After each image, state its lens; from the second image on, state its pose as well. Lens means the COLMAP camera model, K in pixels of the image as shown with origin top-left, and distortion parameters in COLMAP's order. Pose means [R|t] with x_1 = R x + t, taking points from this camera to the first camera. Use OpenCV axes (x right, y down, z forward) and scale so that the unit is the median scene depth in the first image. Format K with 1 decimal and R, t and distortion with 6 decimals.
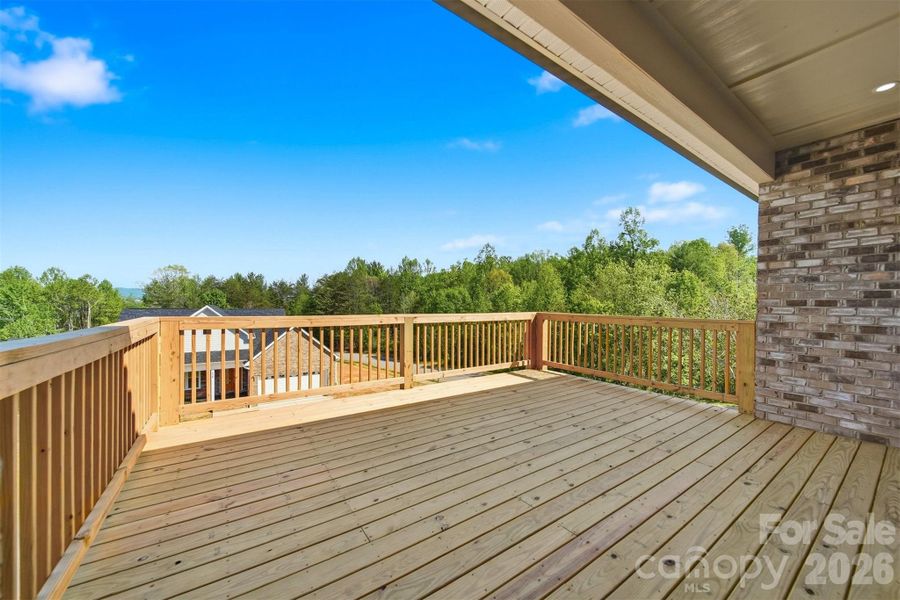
lens RADIAL K [[329.5, 0, 453.3], [0, 329.5, 302.9], [0, 0, 1]] dist [-0.001178, -0.000070]
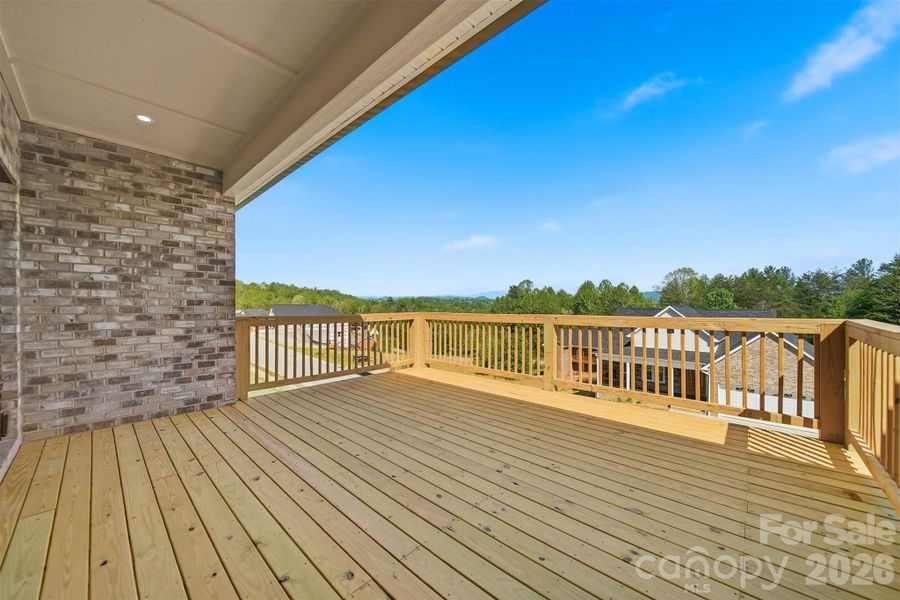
lens RADIAL K [[329.5, 0, 450.3], [0, 329.5, 305.1], [0, 0, 1]] dist [-0.001178, -0.000070]
pose [[0.213285, -0.007512, -0.976961, 0.144722], [0.014119, 0.999890, -0.004606, 0.001080], [0.976888, -0.012811, 0.213368, 0.096707]]
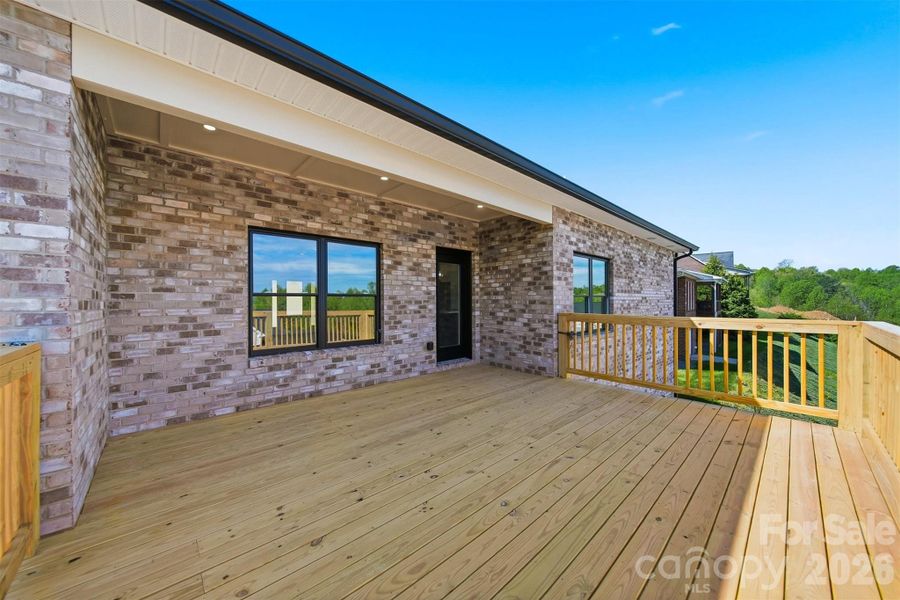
lens RADIAL K [[329.5, 0, 457.8], [0, 329.5, 302.9], [0, 0, 1]] dist [-0.001178, -0.000070]
pose [[-0.989501, -0.007510, -0.144333, 0.057456], [-0.006914, 0.999965, -0.004635, -0.000419], [0.144363, -0.003589, -0.989518, 0.231428]]
